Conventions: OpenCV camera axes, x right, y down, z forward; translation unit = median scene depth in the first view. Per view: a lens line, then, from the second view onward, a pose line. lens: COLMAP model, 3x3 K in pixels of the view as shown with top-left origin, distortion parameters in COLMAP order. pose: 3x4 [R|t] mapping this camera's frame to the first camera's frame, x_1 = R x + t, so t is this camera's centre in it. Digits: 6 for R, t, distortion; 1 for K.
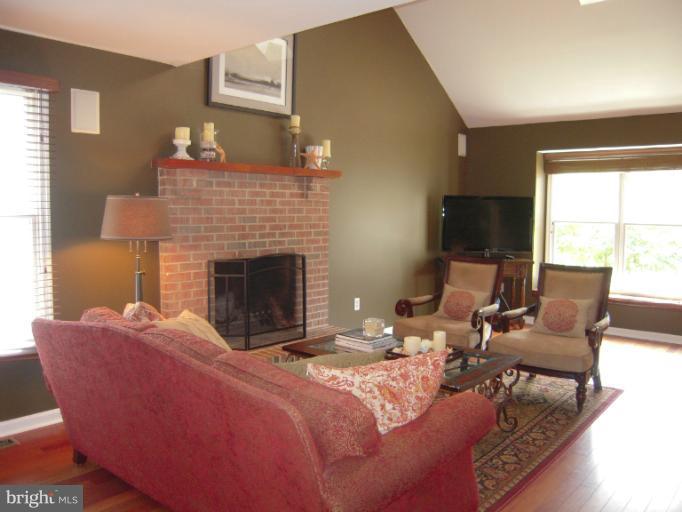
lens RADIAL K [[565.6, 0, 345.4], [0, 565.6, 254.6], [0, 0, 1]] dist [-0.127872, 0.065836]
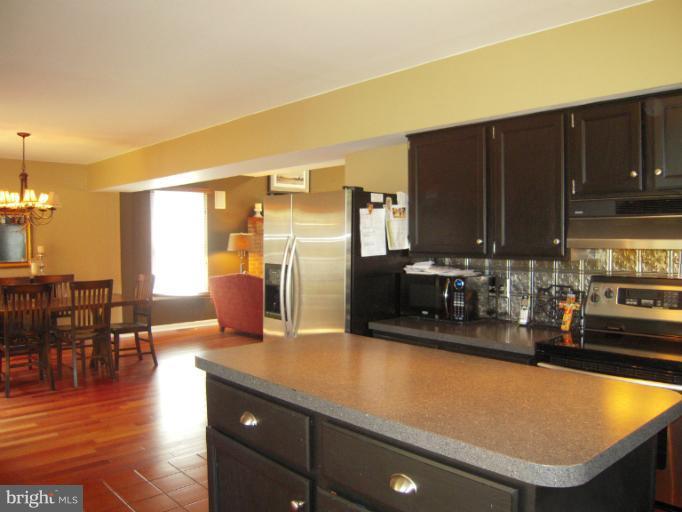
lens RADIAL K [[565.6, 0, 345.4], [0, 565.6, 254.6], [0, 0, 1]] dist [-0.127872, 0.065836]
pose [[0.992240, -0.013057, -0.123647, 0.367659], [0.007290, 0.998869, -0.046978, 0.101976], [0.124121, 0.045712, 0.991214, -1.318315]]
